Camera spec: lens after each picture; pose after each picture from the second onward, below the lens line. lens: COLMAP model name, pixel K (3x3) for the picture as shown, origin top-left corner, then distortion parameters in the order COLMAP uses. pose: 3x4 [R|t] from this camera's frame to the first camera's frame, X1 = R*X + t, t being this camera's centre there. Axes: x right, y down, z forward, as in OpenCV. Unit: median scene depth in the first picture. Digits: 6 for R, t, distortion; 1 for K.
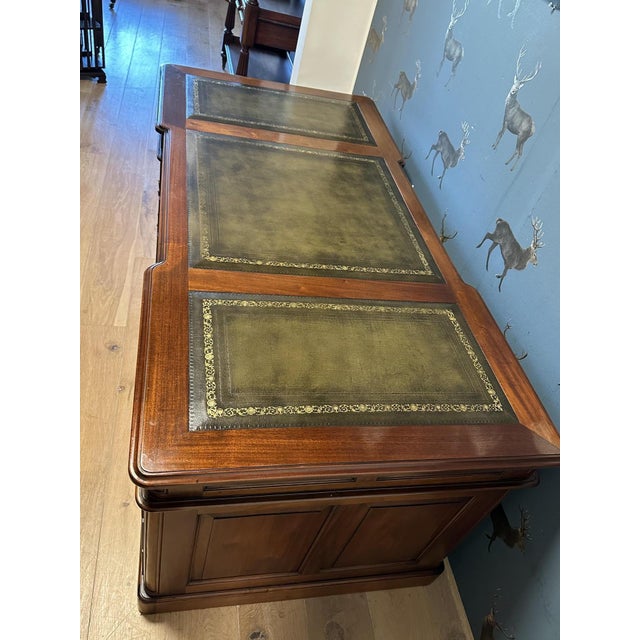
lens RADIAL K [[520.5, 0, 321.1], [0, 520.5, 322.2], [0, 0, 1]] dist [0.158939, -0.327135]
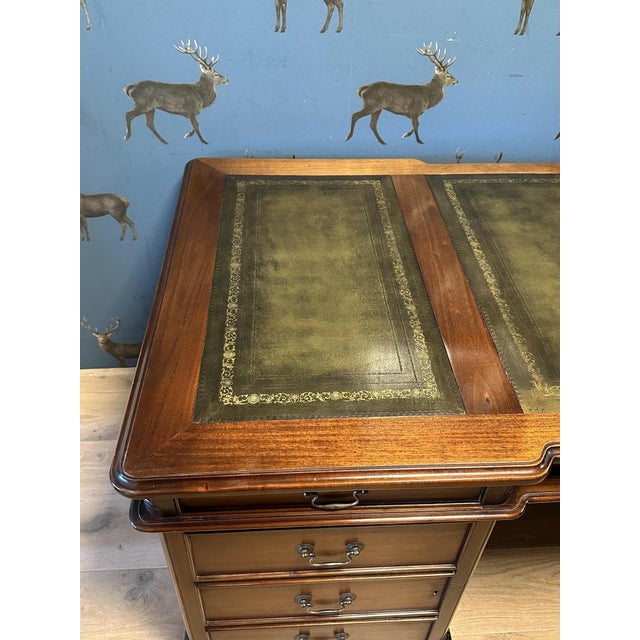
lens RADIAL K [[570.6, 0, 319.7], [0, 570.6, 321.6], [0, 0, 1]] dist [0.144503, -0.257373]
pose [[0.126089, -0.815935, 0.564226, -0.620305], [0.694199, 0.478874, 0.537371, -0.990885], [-0.708653, 0.323929, 0.626802, 1.039271]]
